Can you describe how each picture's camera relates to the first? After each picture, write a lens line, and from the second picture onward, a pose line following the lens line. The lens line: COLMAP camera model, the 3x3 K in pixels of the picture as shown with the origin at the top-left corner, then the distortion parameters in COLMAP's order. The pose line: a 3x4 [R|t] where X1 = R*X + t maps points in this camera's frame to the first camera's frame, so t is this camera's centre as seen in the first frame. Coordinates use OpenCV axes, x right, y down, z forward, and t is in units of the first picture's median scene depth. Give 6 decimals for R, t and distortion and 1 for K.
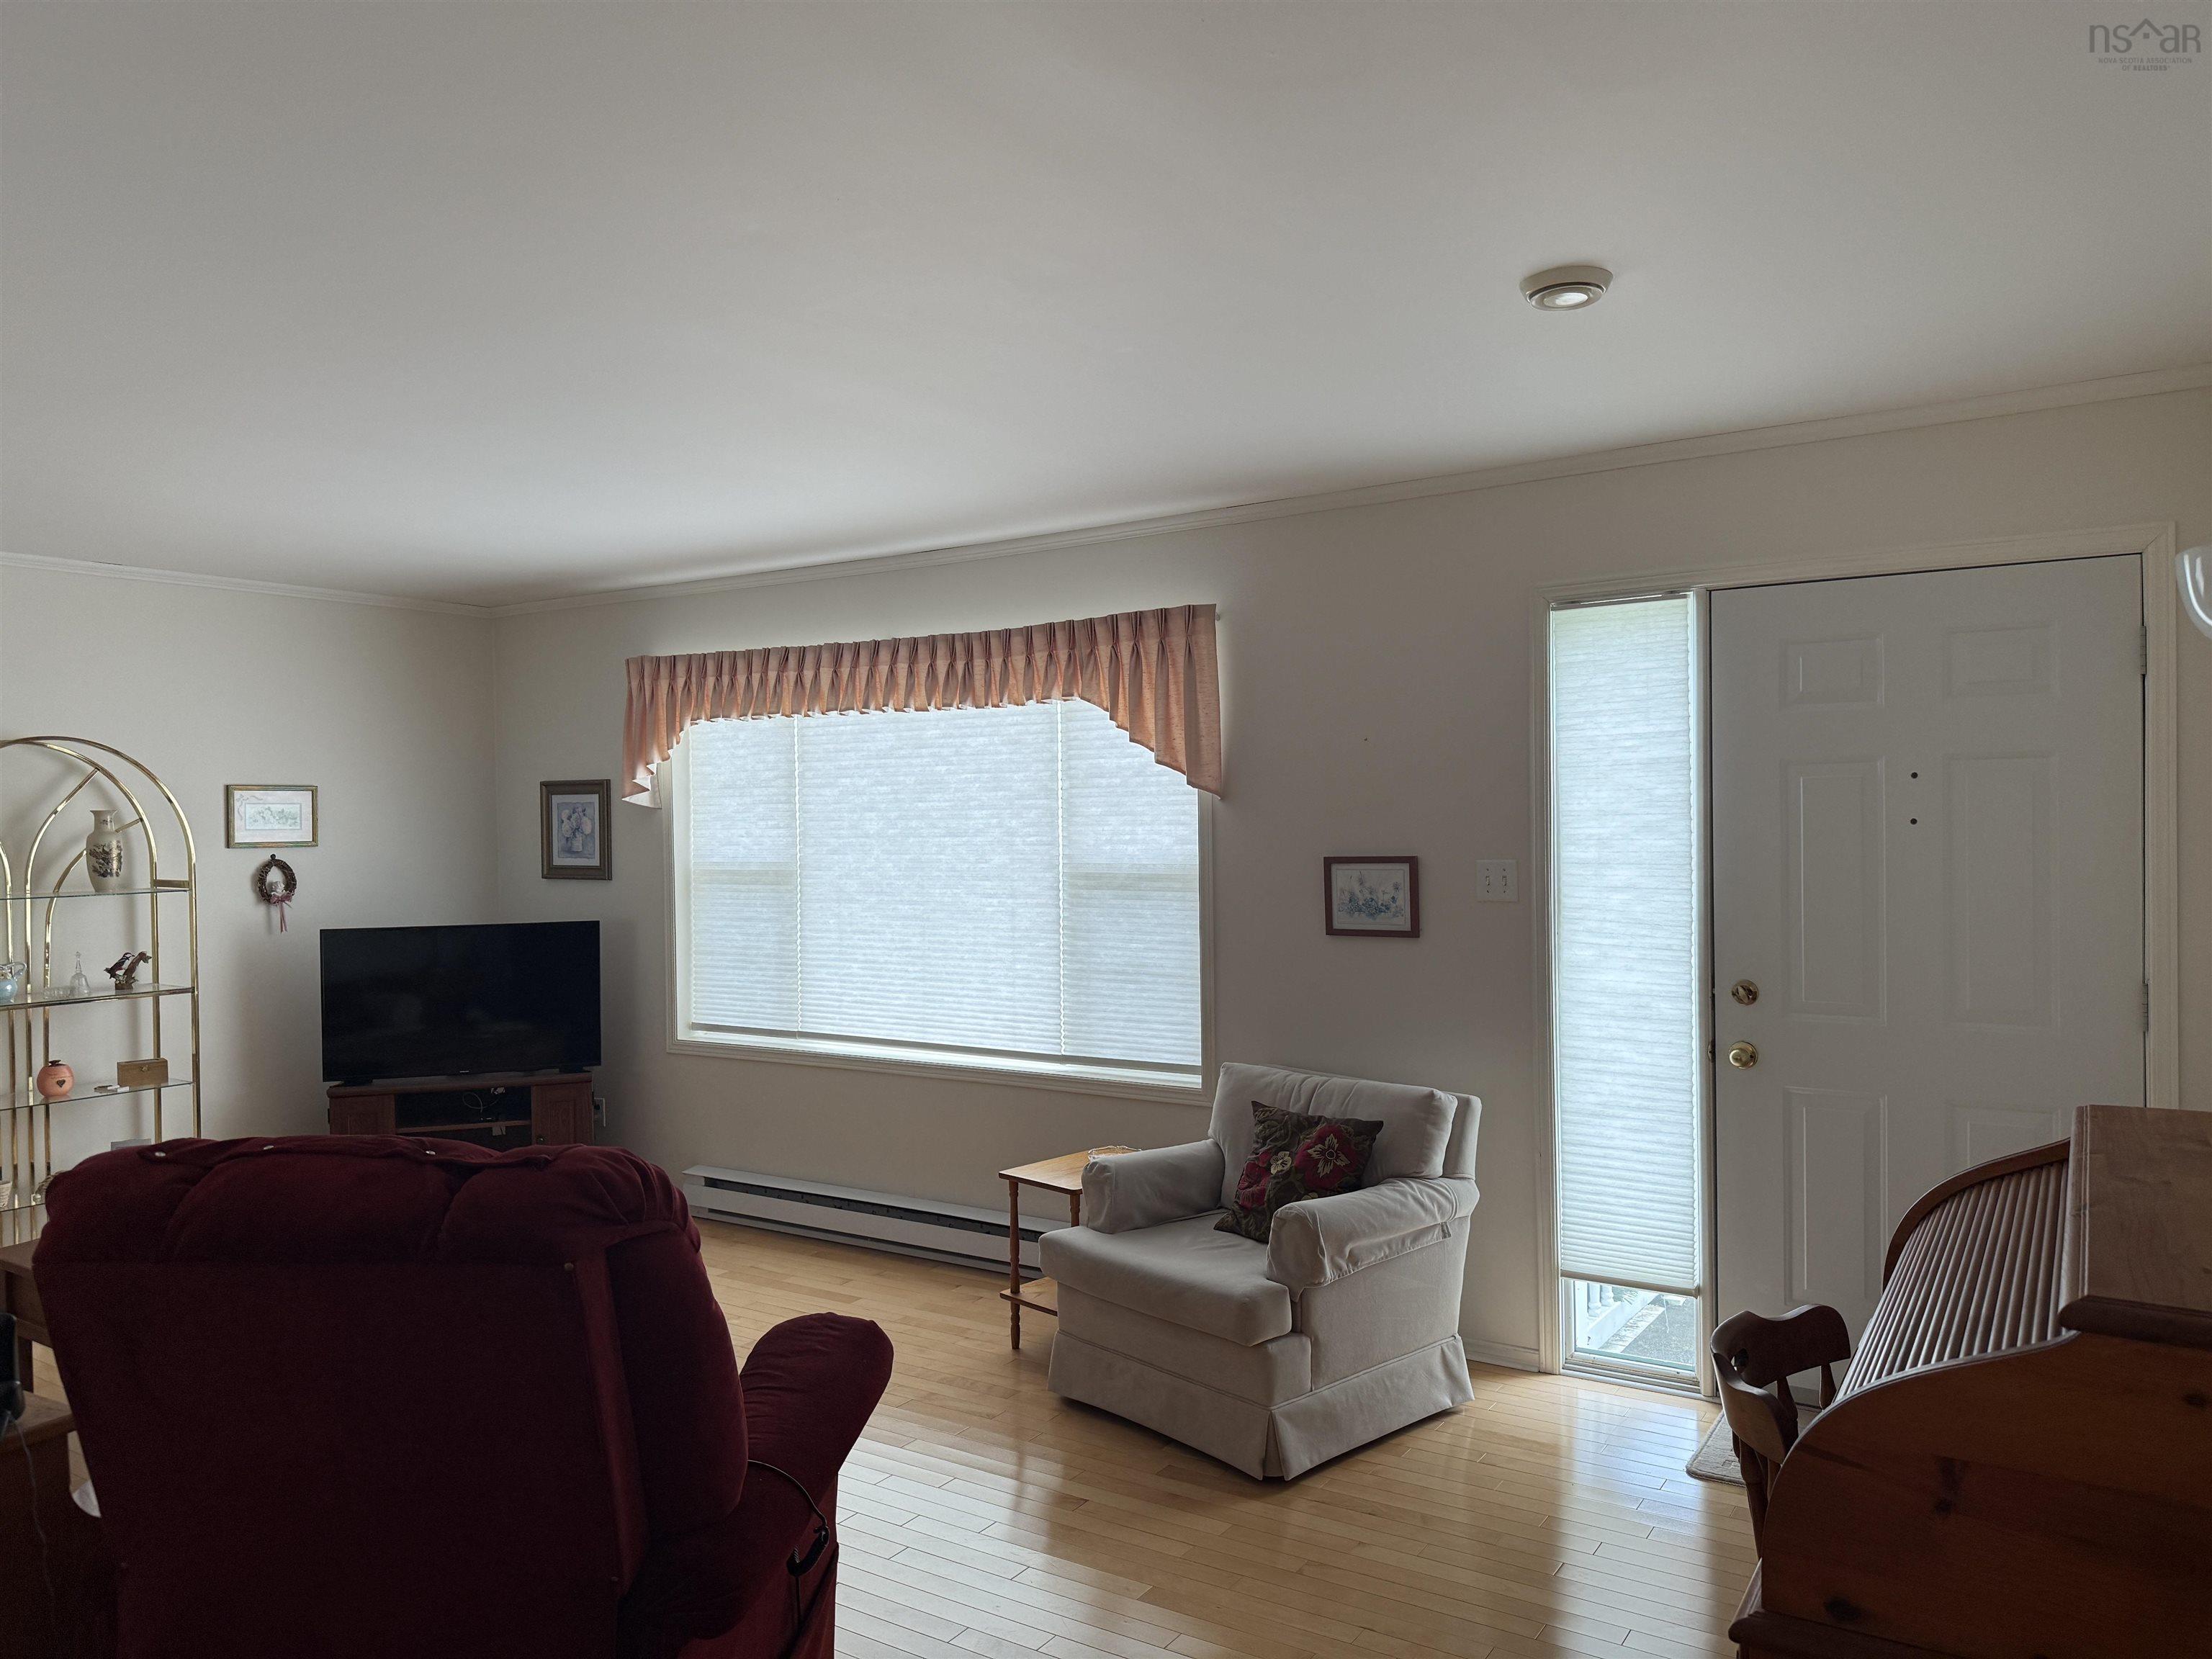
lens RADIAL K [[1543.5, 0, 1106.0], [0, 1543.5, 829.5], [0, 0, 1]] dist [-0.006297, -0.001334]
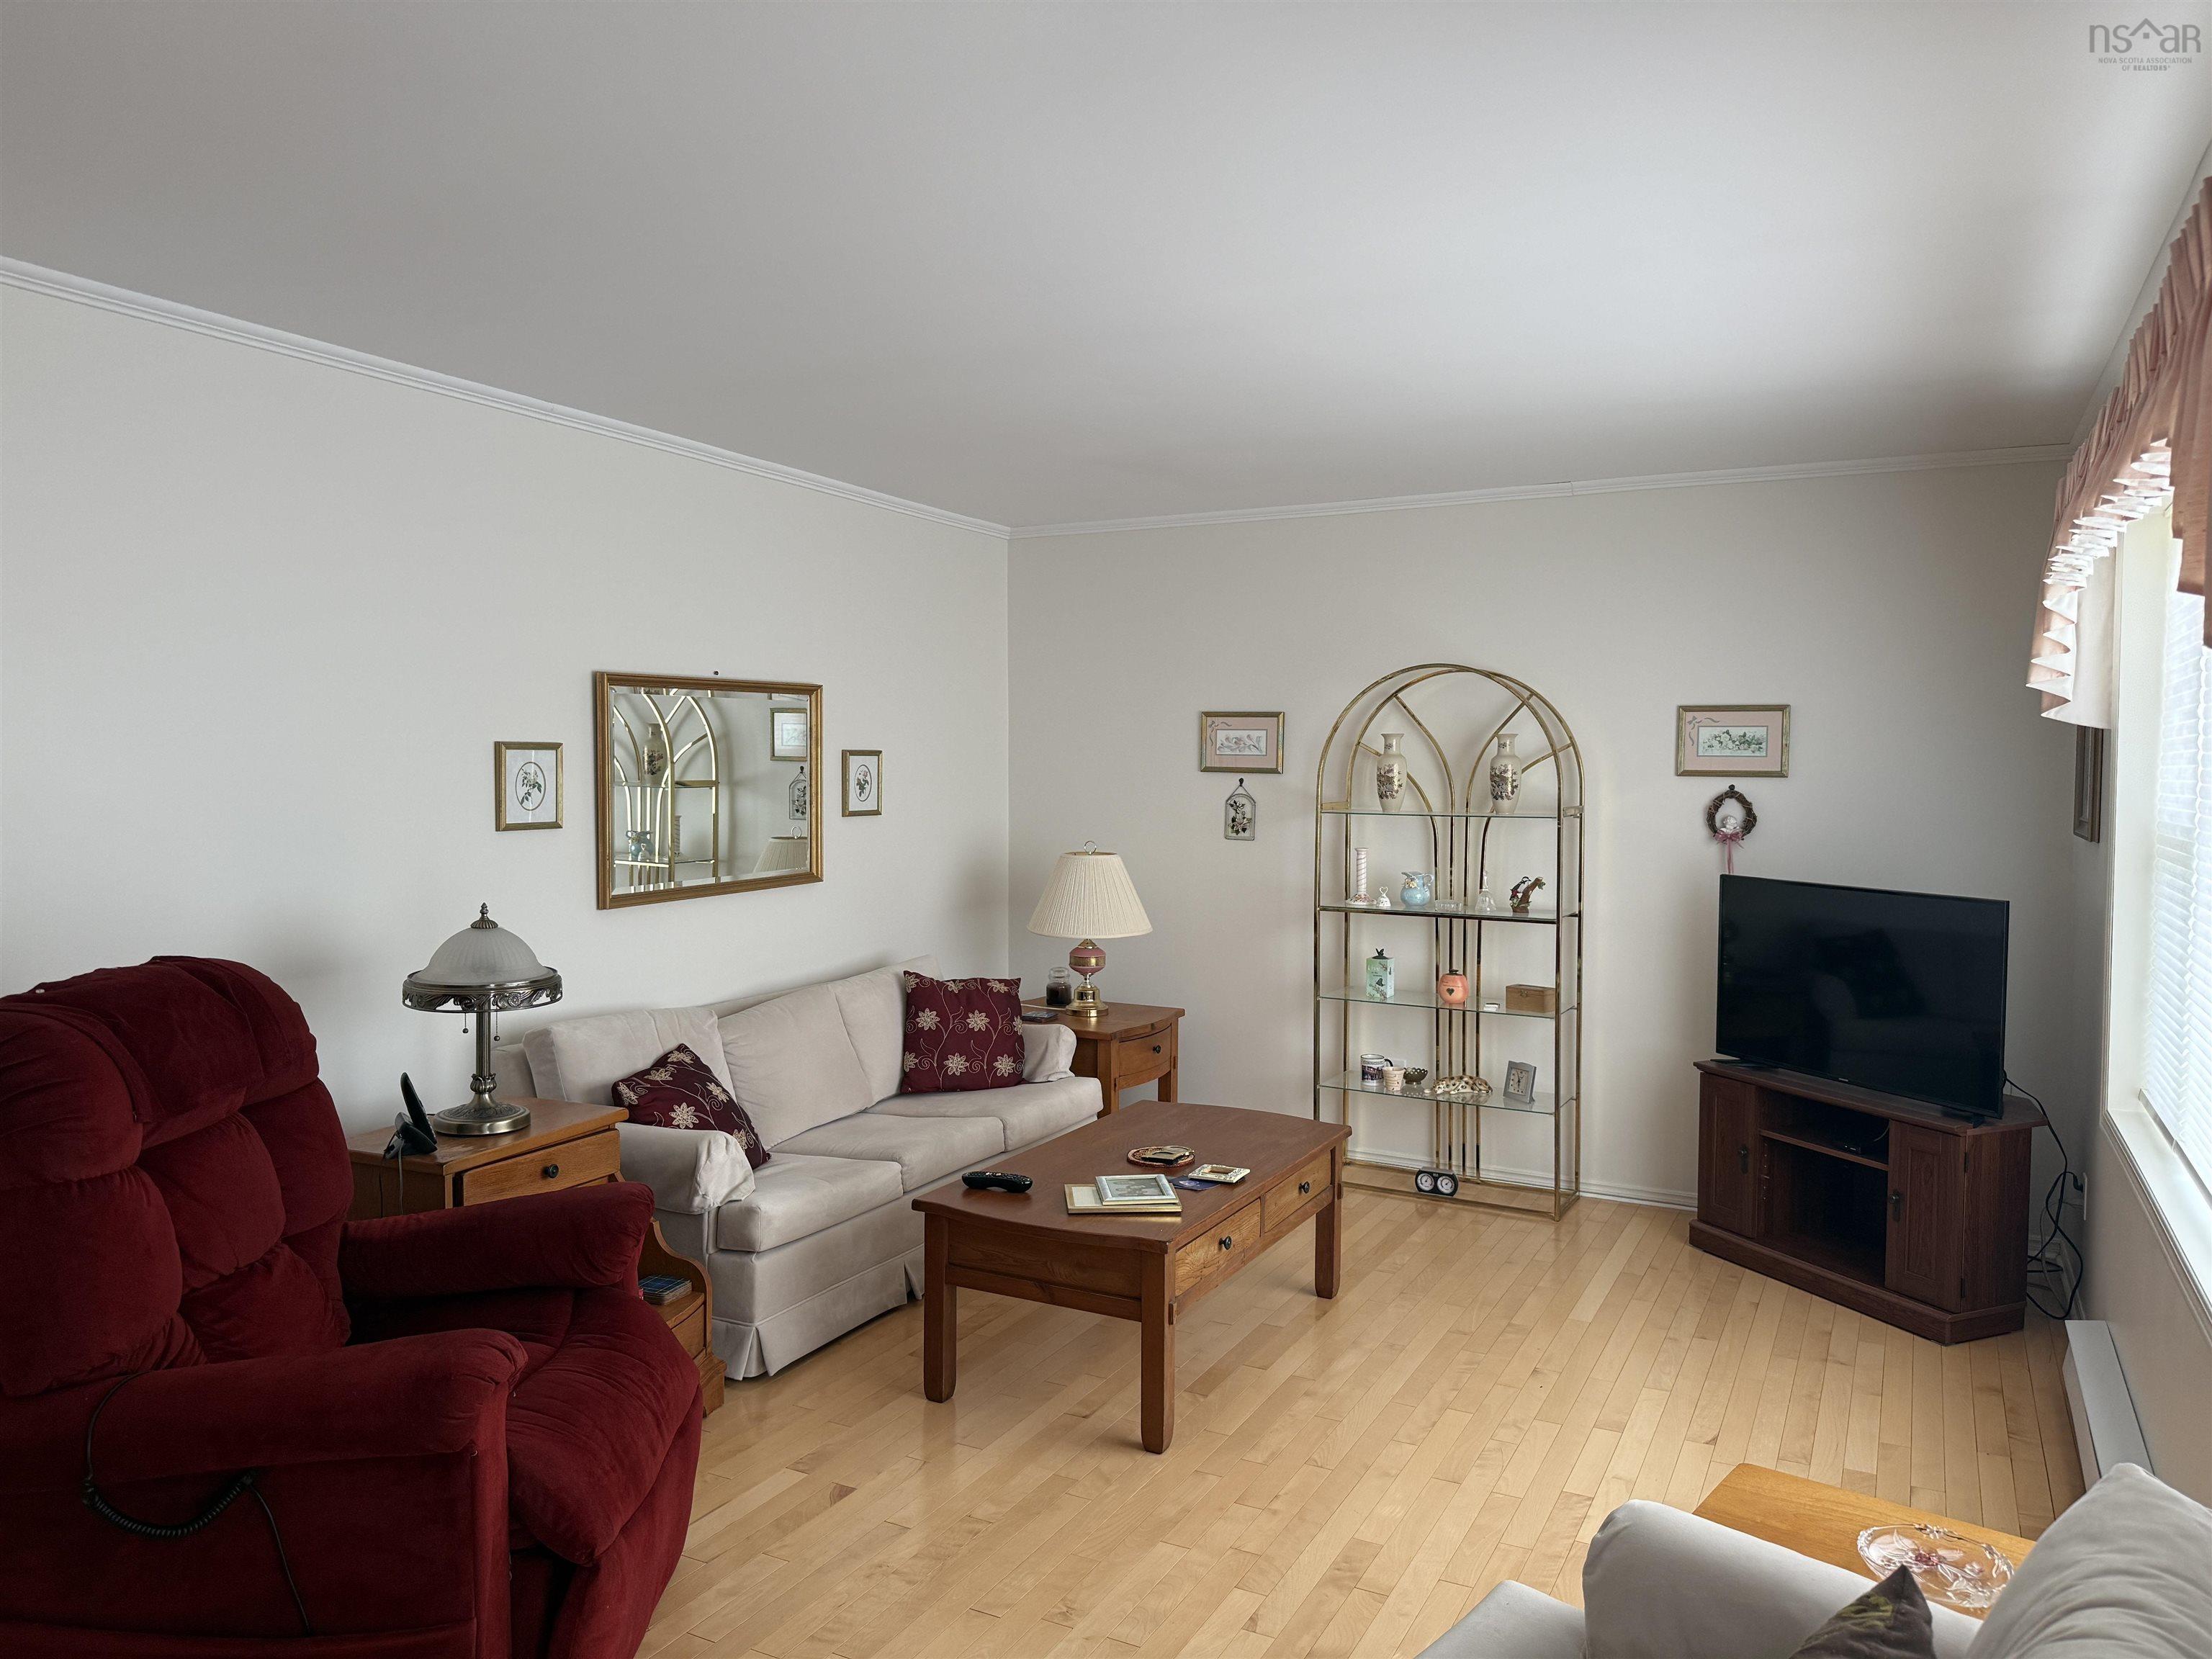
lens RADIAL K [[1543.5, 0, 1106.0], [0, 1543.5, 829.5], [0, 0, 1]] dist [-0.006297, -0.001334]
pose [[0.078785, 0.072903, -0.994222, 0.306350], [-0.003188, 0.997336, 0.072879, -0.021329], [0.996887, -0.002572, 0.078807, 0.578669]]
